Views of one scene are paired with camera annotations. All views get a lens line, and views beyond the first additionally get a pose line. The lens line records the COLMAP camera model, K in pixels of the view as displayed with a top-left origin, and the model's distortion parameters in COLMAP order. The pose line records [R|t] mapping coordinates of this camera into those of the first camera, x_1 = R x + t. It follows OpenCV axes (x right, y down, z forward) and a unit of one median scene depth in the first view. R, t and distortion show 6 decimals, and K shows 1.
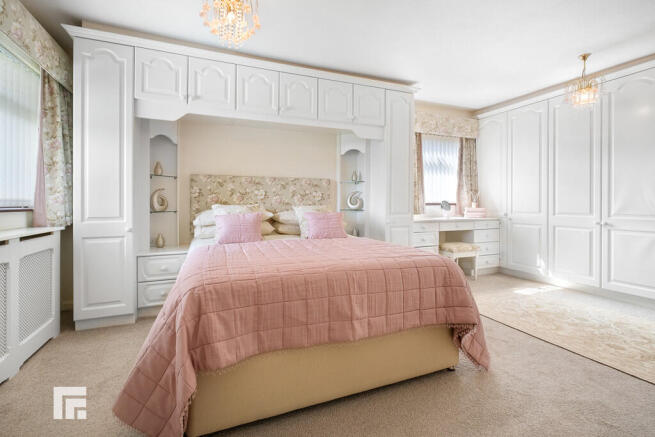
lens RADIAL K [[285.8, 0, 322.8], [0, 285.8, 205.9], [0, 0, 1]] dist [-0.001330, 0.000183]
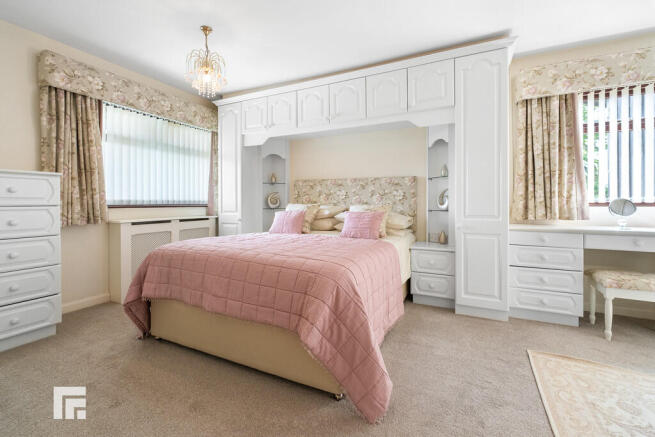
lens RADIAL K [[285.8, 0, 333.7], [0, 285.8, 203.3], [0, 0, 1]] dist [-0.001330, 0.000183]
pose [[0.679374, 0.000290, -0.733792, 0.583628], [-0.010266, 0.999906, -0.009110, 0.003339], [0.733720, 0.013722, 0.679313, 0.227394]]
